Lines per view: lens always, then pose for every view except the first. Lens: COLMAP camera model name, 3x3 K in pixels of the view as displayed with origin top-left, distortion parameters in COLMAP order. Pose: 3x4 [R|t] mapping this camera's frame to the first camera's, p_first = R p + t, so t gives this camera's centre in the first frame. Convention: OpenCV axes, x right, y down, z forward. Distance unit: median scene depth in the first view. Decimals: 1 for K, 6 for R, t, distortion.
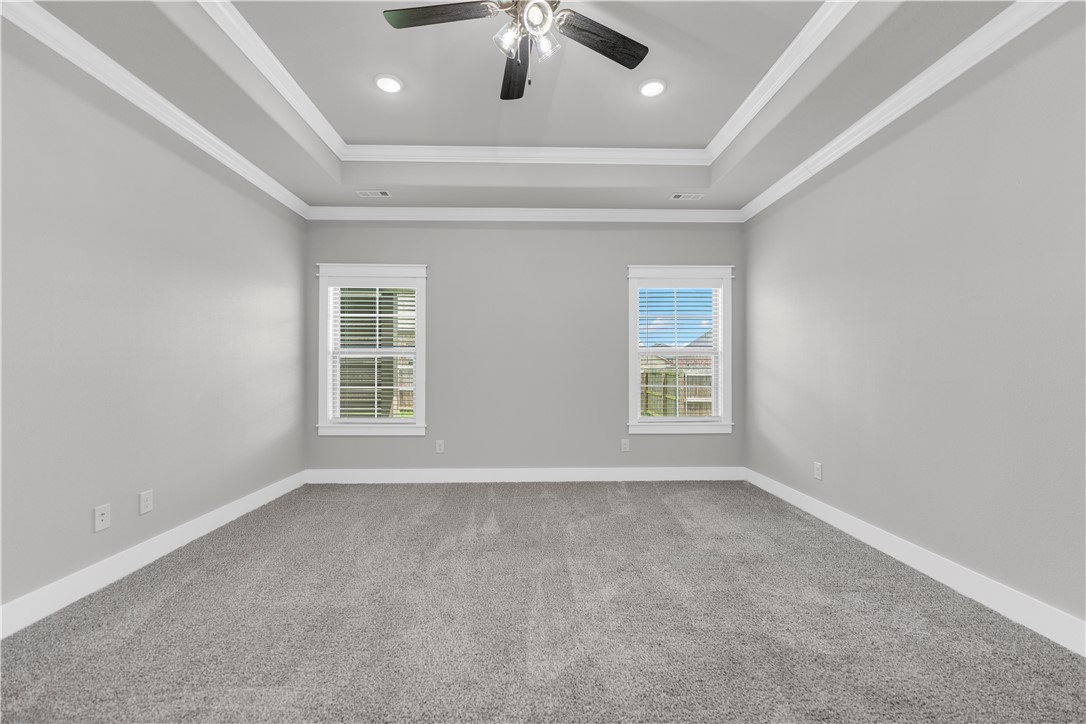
lens RADIAL K [[439.3, 0, 542.4], [0, 439.3, 363.7], [0, 0, 1]] dist [0.003609, -0.000343]
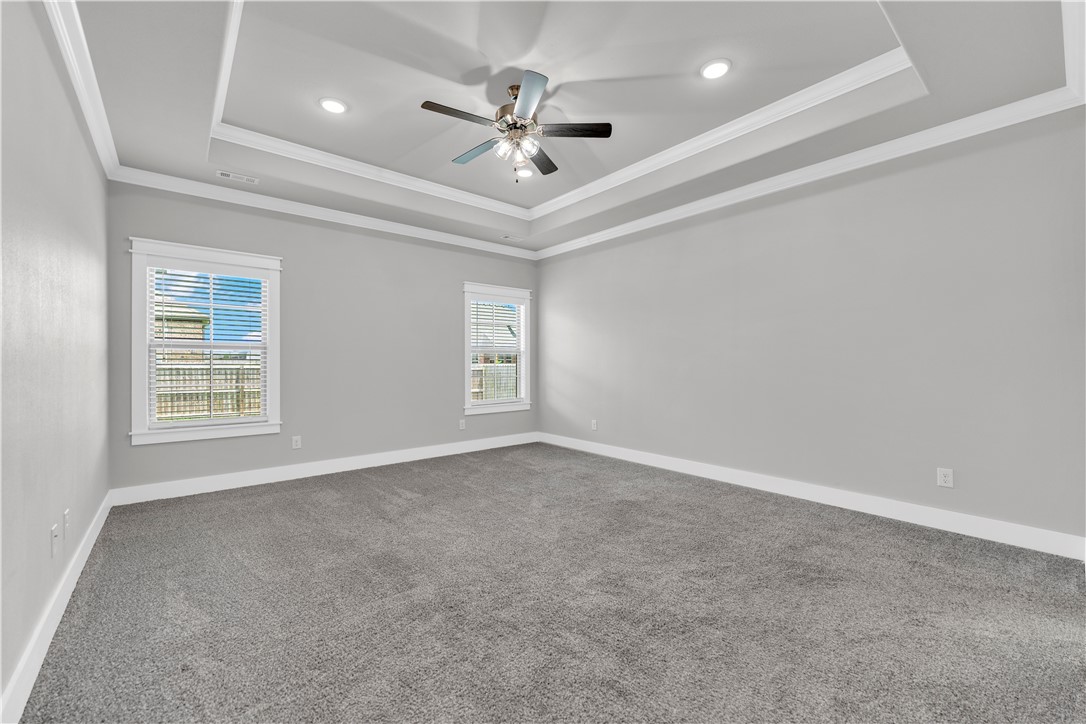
lens RADIAL K [[439.3, 0, 545.2], [0, 439.3, 359.9], [0, 0, 1]] dist [0.003609, -0.000343]
pose [[0.782111, 0.002051, 0.623136, -0.429763], [-0.003291, 0.999994, 0.000839, -0.001069], [-0.623130, -0.002707, 0.782113, -0.135896]]
